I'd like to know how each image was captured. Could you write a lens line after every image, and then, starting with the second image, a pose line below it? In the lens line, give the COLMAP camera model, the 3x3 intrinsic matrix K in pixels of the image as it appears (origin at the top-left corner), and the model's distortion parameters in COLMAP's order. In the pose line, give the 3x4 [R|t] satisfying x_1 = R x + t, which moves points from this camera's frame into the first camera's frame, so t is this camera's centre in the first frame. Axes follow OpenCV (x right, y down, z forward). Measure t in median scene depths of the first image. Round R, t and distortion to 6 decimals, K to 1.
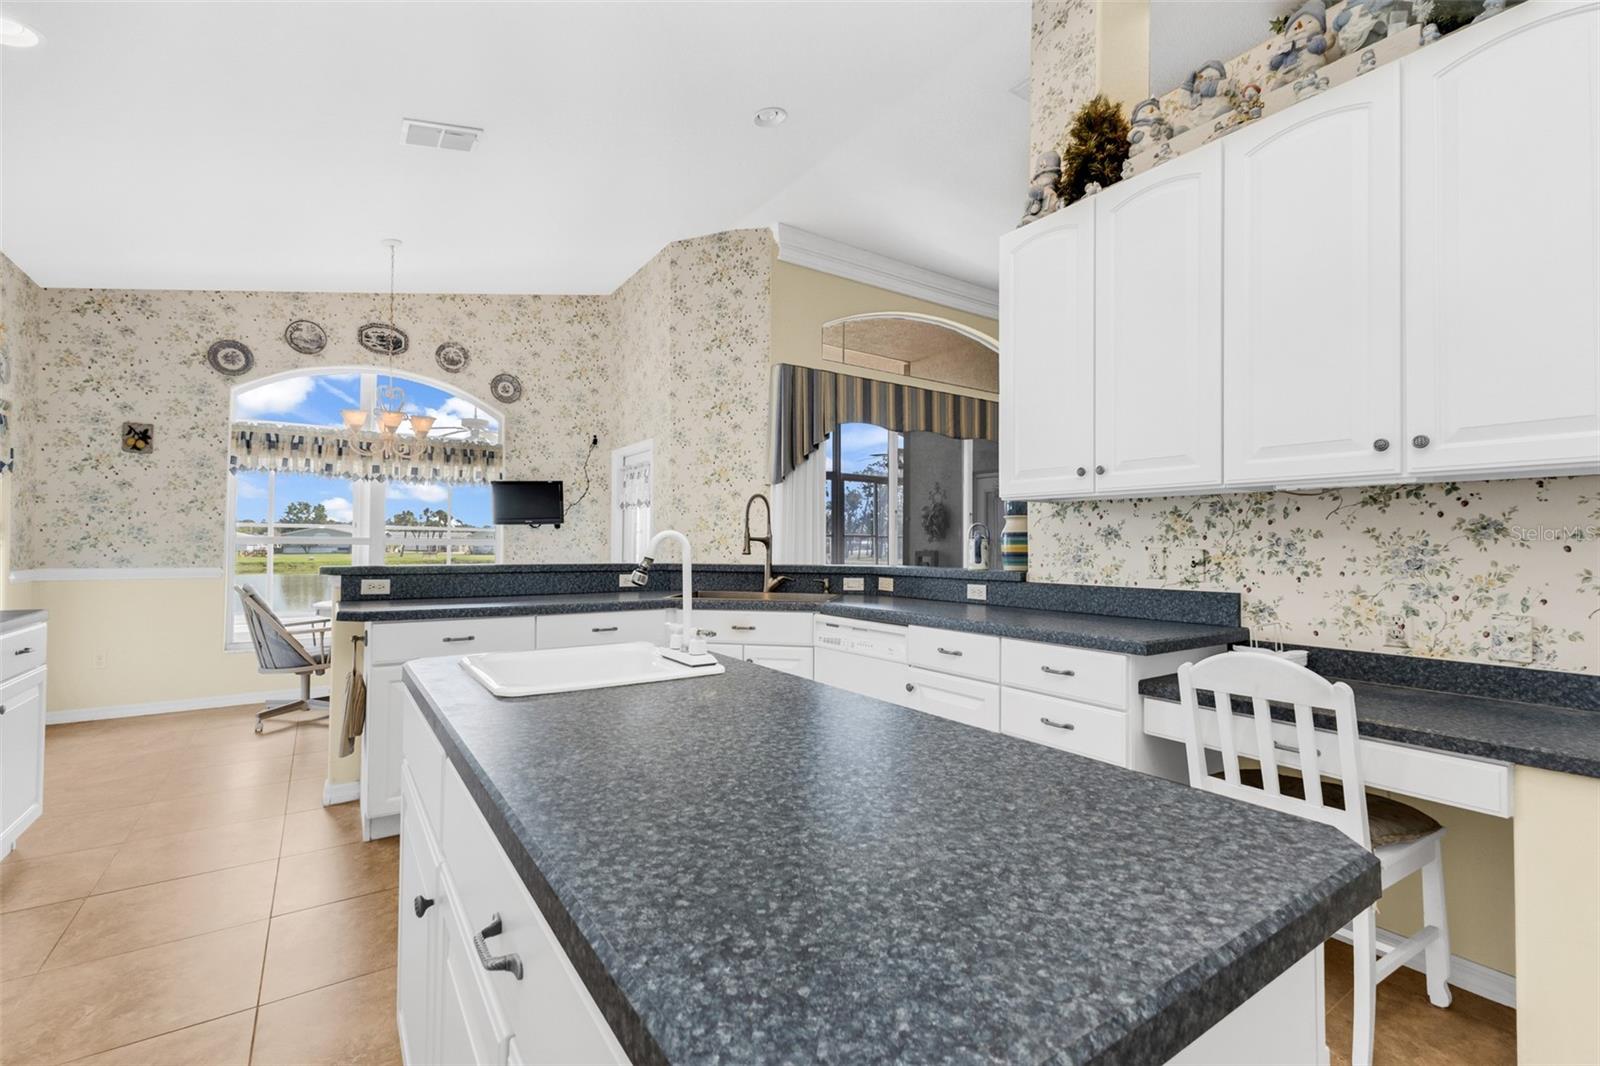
lens RADIAL K [[688.6, 0, 810.3], [0, 688.6, 535.0], [0, 0, 1]] dist [0.012163, -0.002534]
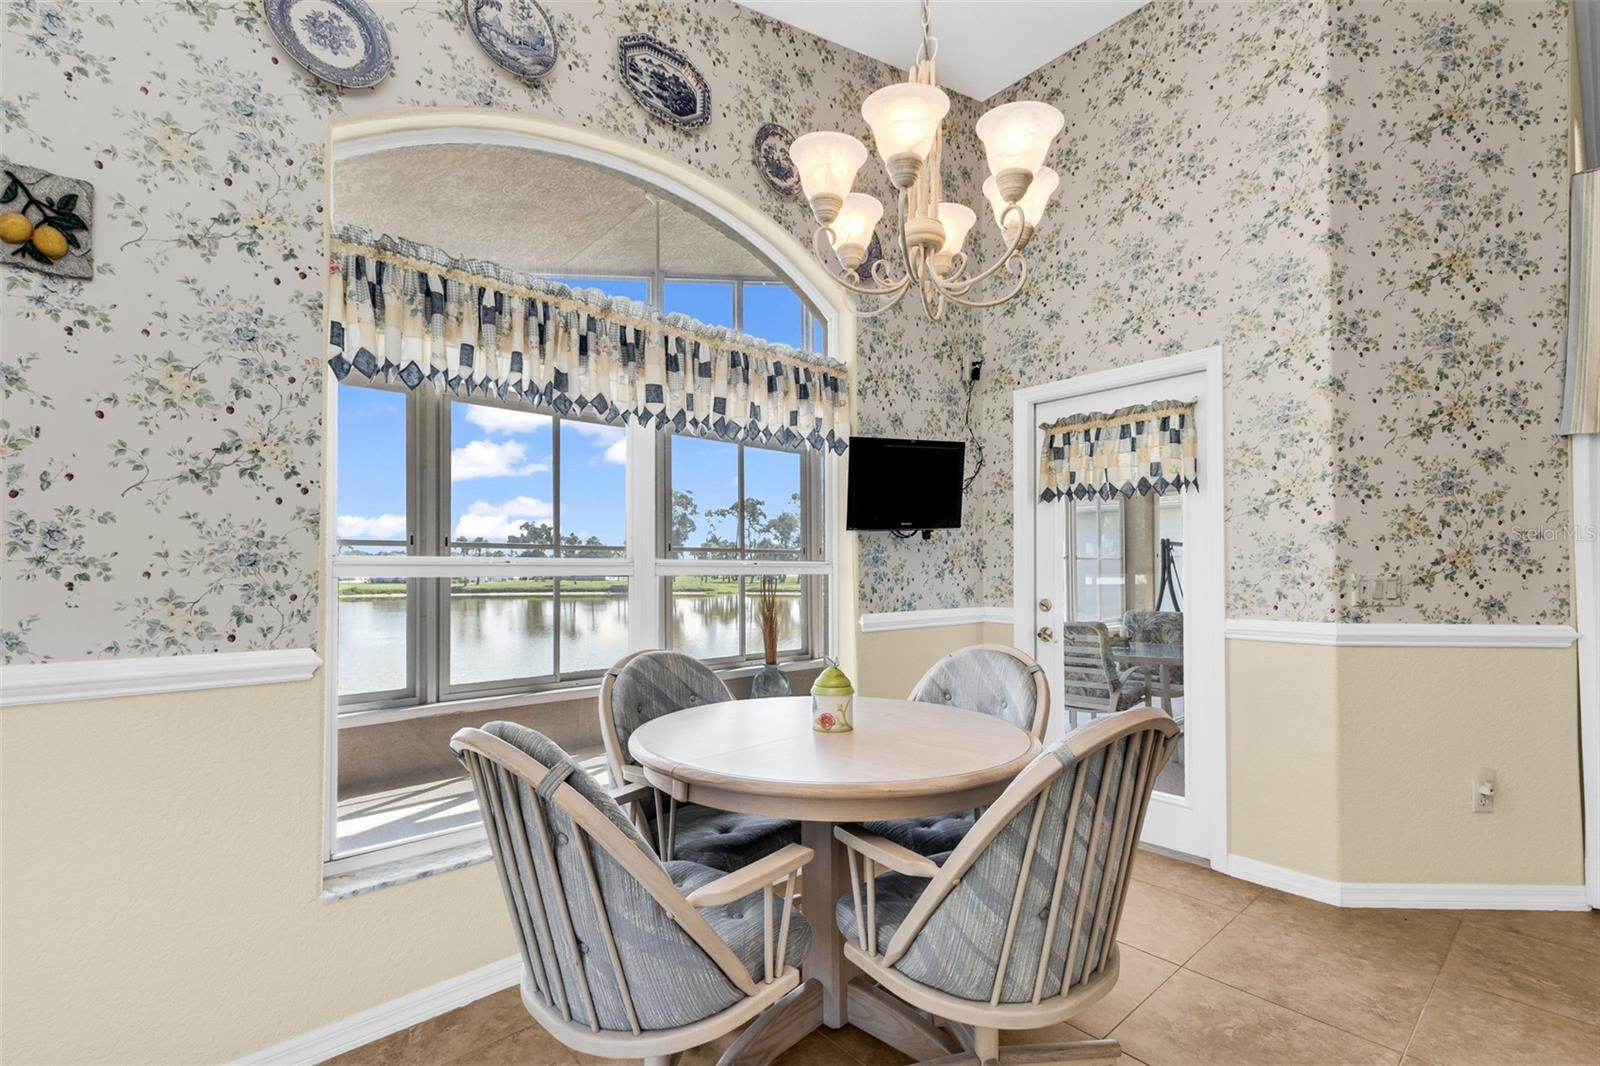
lens RADIAL K [[688.6, 0, 801.6], [0, 688.6, 564.8], [0, 0, 1]] dist [0.012163, -0.002534]
pose [[0.992517, -0.007893, 0.121849, -0.616718], [0.006780, 0.999931, 0.009547, 0.004434], [-0.121916, -0.008649, 0.992503, 0.600971]]
